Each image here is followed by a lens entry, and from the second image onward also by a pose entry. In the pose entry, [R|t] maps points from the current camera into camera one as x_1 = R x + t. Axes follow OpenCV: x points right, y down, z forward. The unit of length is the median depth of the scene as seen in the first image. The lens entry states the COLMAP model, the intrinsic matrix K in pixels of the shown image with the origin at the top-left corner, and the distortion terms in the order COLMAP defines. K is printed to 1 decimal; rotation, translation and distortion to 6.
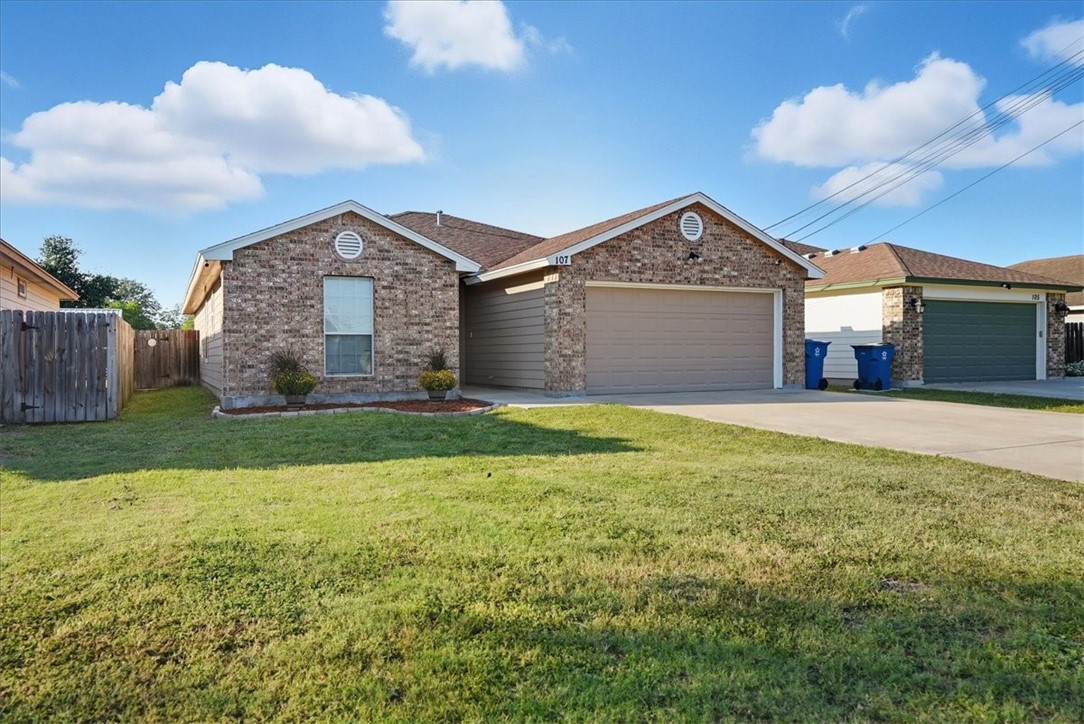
lens RADIAL K [[753.5, 0, 535.6], [0, 753.5, 362.8], [0, 0, 1]] dist [0.009550, 0.005464]
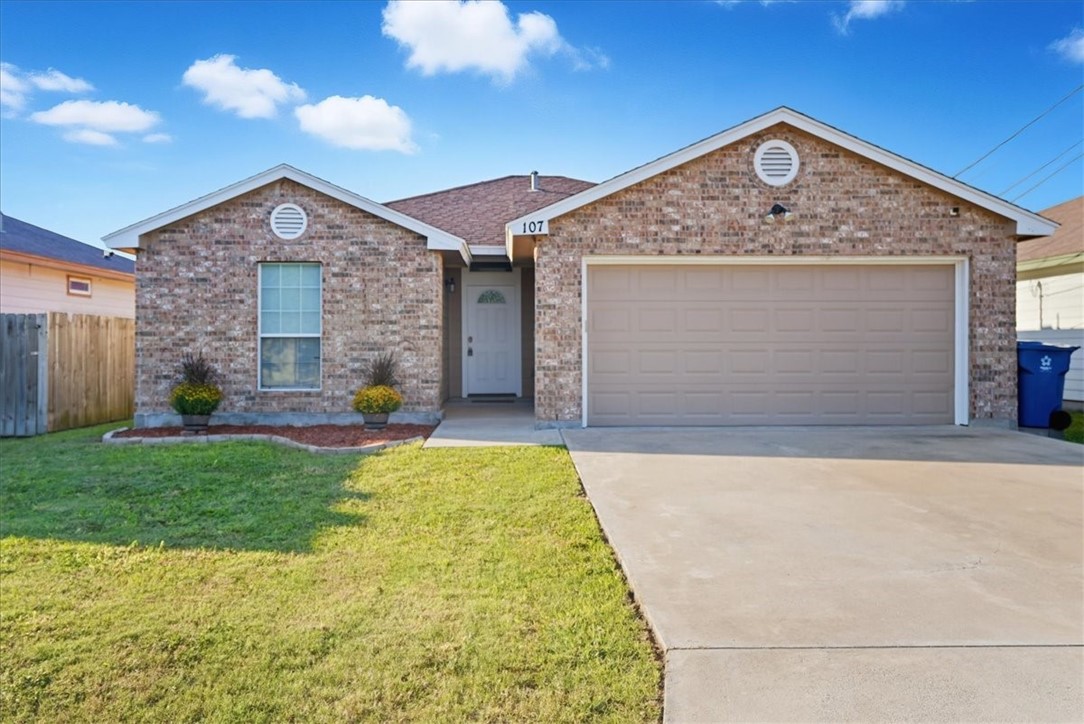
lens RADIAL K [[879.5, 0, 545.4], [0, 879.5, 354.0], [0, 0, 1]] dist [0.028611, 0.003317]
pose [[0.914483, 0.007243, -0.404559, 0.345922], [-0.009700, 0.999945, -0.004024, -0.018009], [0.404508, 0.007604, 0.914503, 0.265402]]
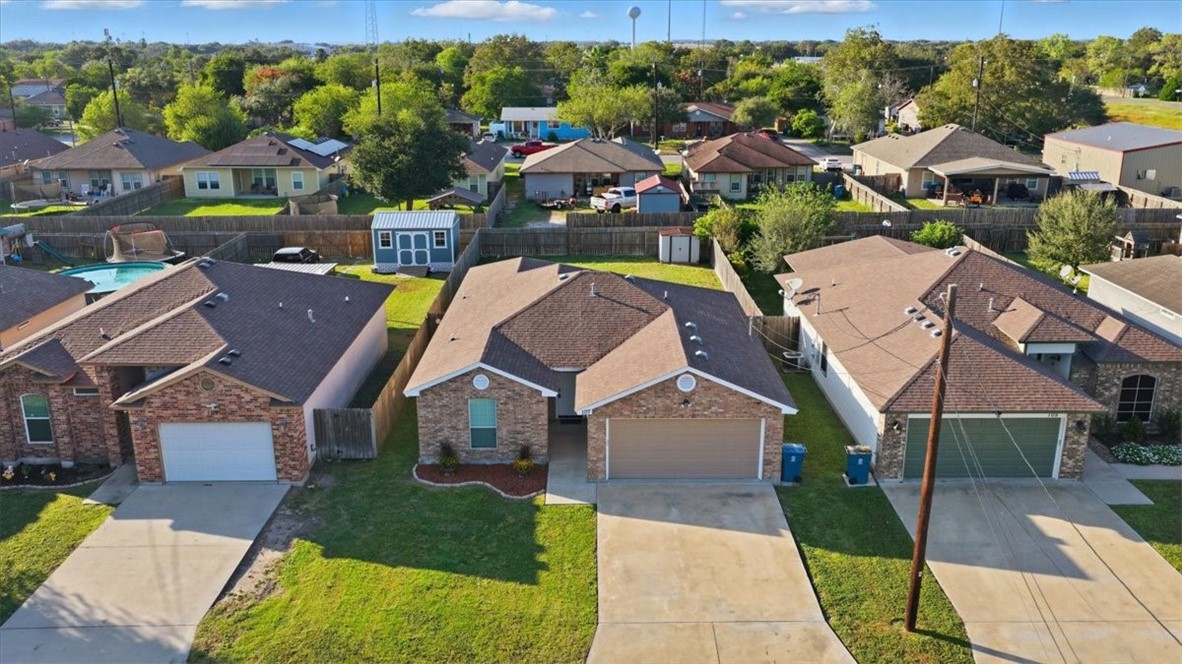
lens RADIAL K [[982.9, 0, 591.1], [0, 982.9, 335.4], [0, 0, 1]] dist [-0.018090, -0.004288]
pose [[0.896677, 0.132193, -0.422487, 0.906193], [-0.008463, 0.959318, 0.282202, -0.876199], [0.442604, -0.249469, 0.861317, -0.814477]]
